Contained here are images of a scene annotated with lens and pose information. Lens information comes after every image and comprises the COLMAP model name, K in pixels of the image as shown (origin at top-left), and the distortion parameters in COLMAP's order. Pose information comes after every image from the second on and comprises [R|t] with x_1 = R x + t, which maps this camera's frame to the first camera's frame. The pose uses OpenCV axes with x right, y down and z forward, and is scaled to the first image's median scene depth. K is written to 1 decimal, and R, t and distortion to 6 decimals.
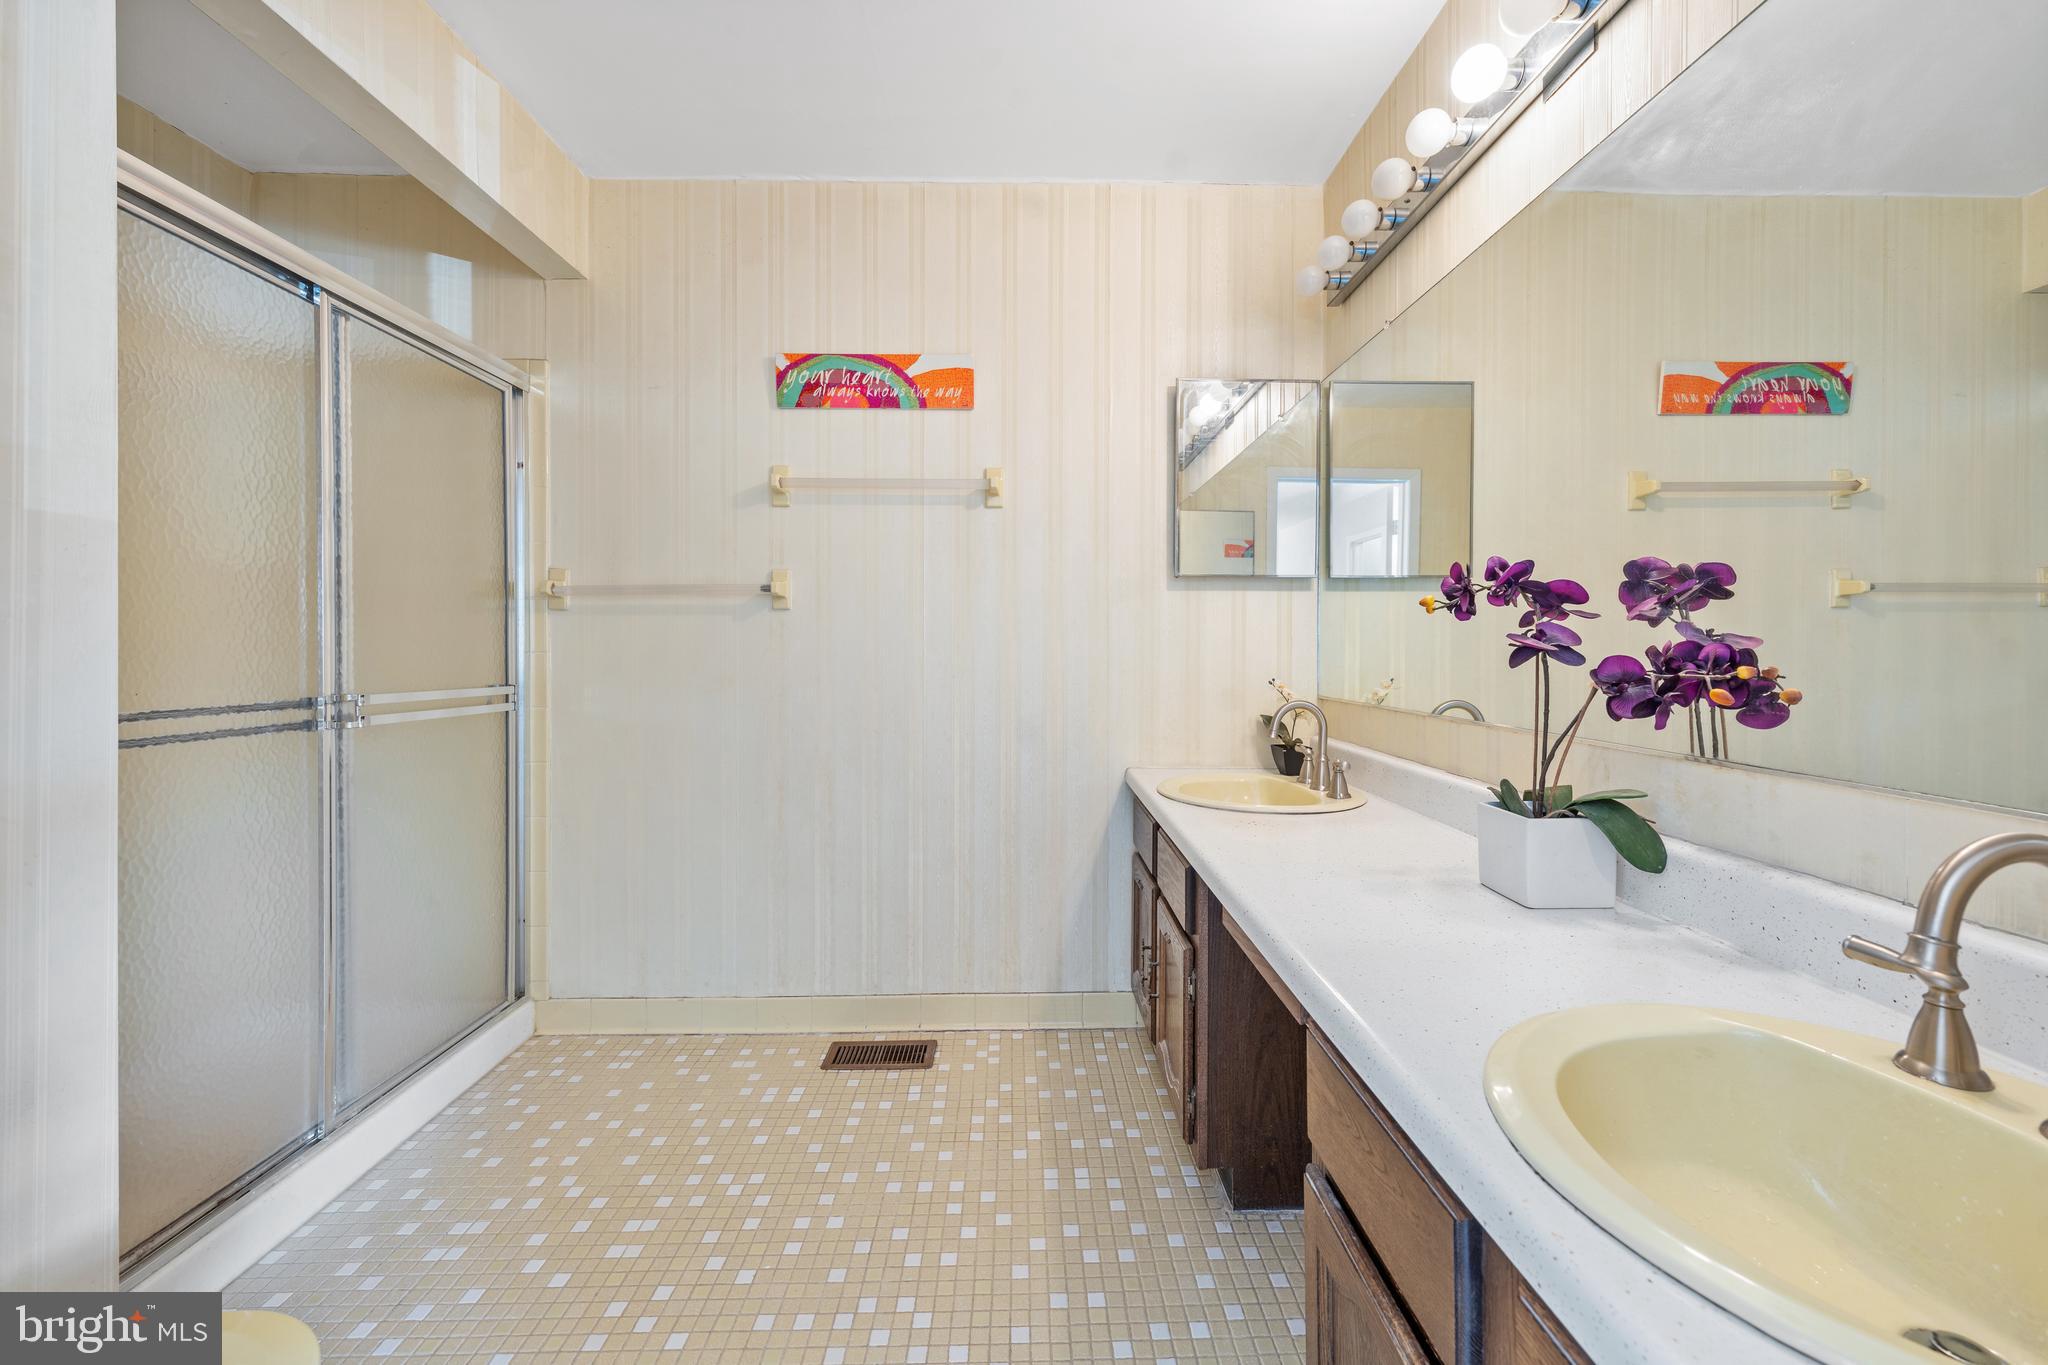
lens RADIAL K [[795.8, 0, 1030.0], [0, 795.8, 665.6], [0, 0, 1]] dist [0.001308, 0.000559]
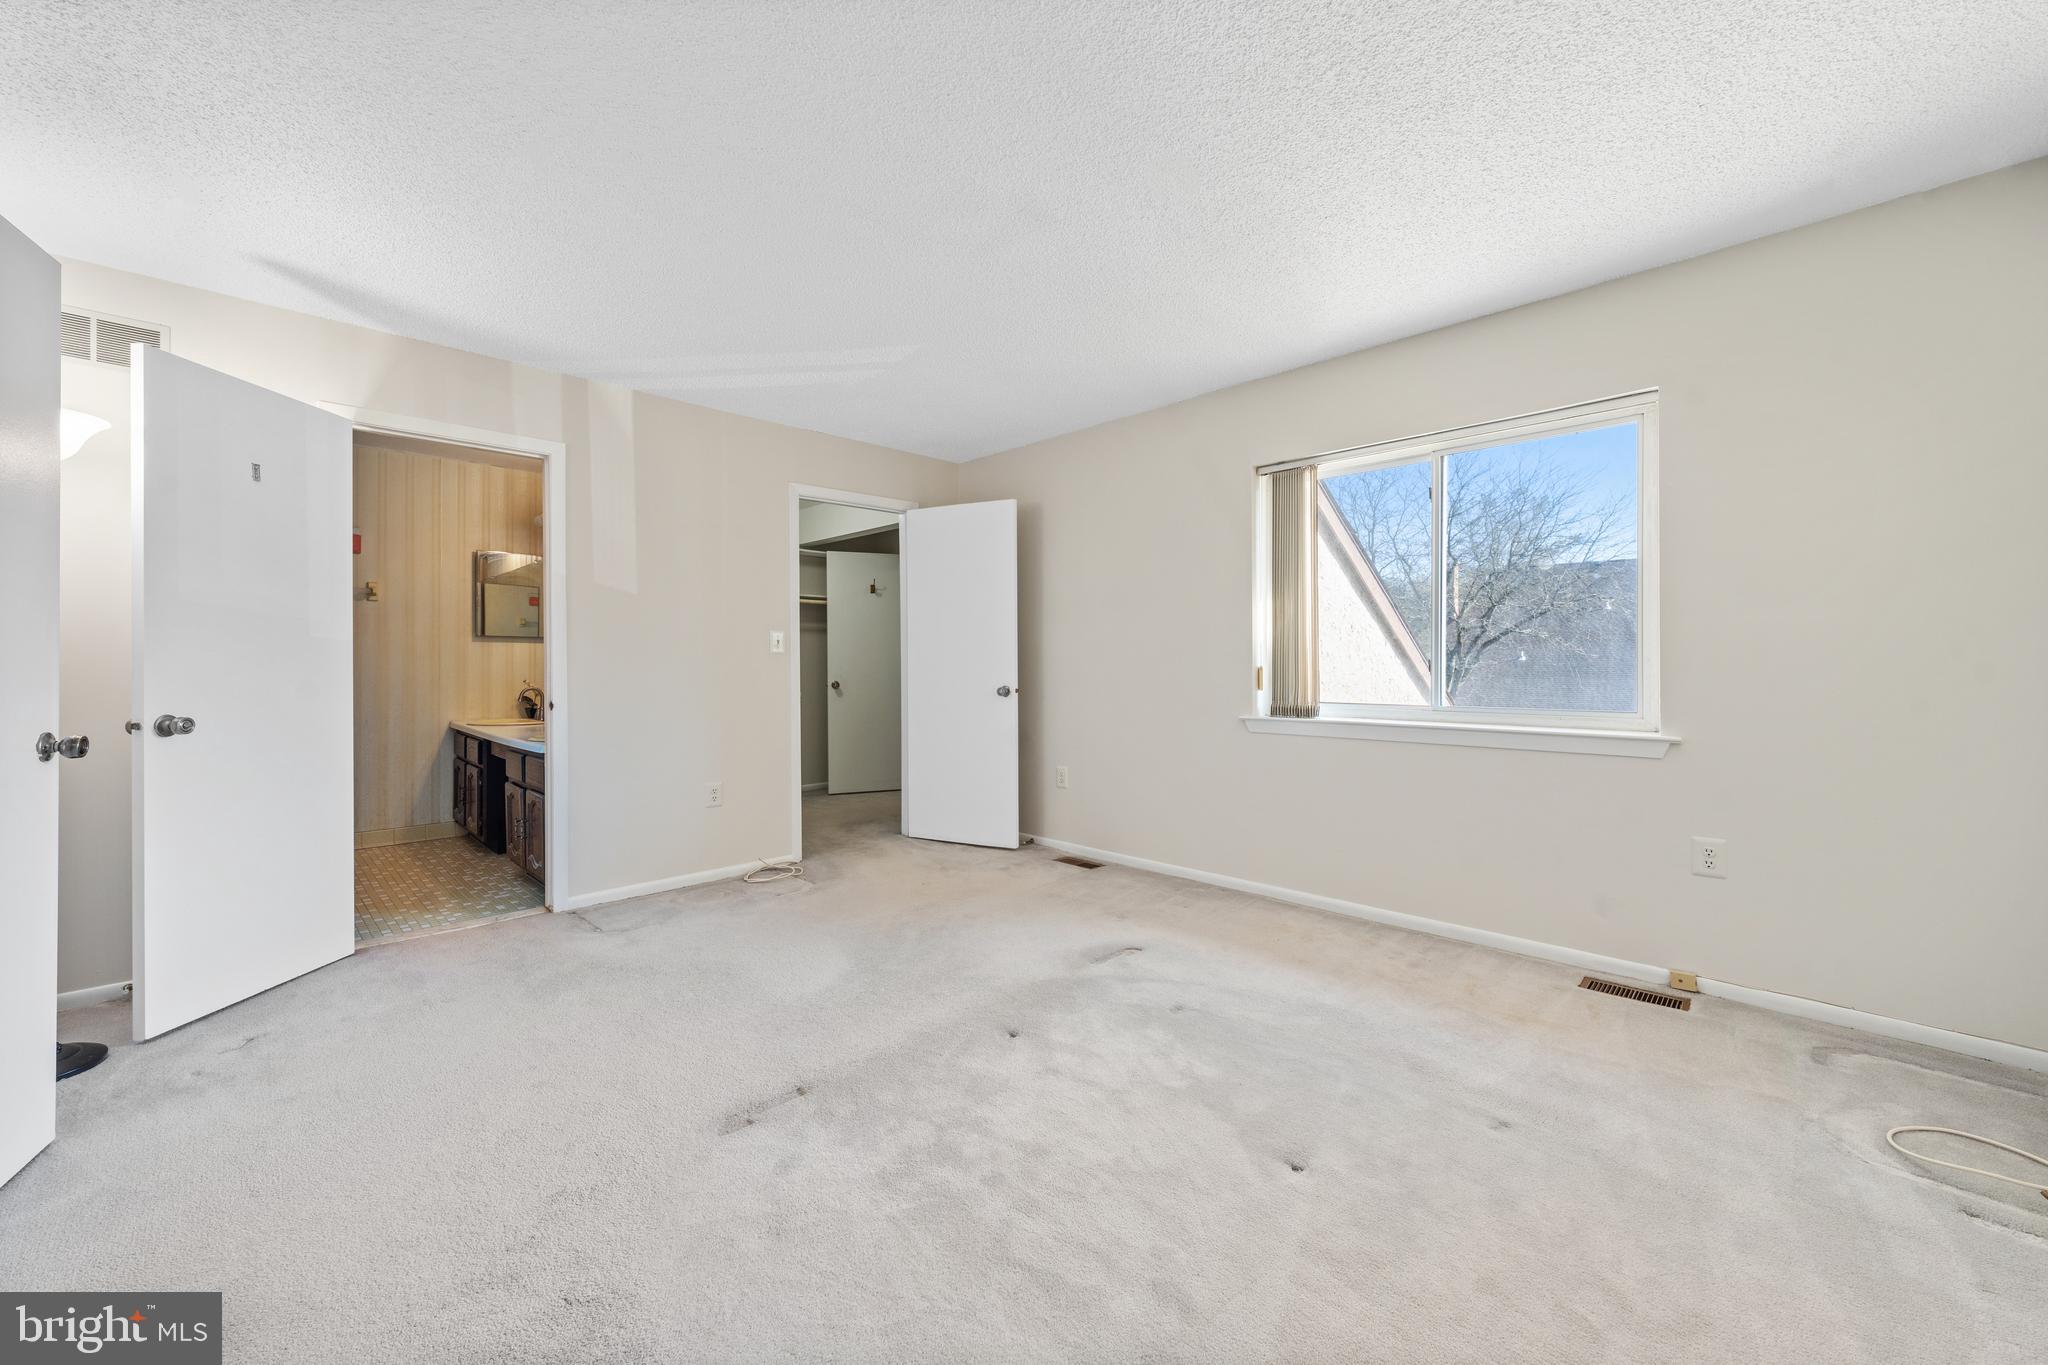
lens RADIAL K [[795.8, 0, 1035.9], [0, 795.8, 675.0], [0, 0, 1]] dist [0.001308, 0.000559]
pose [[0.716852, -0.000292, 0.697225, -0.262973], [0.012458, 0.999846, -0.012391, 0.047588], [-0.697114, 0.017568, 0.716745, -1.776574]]
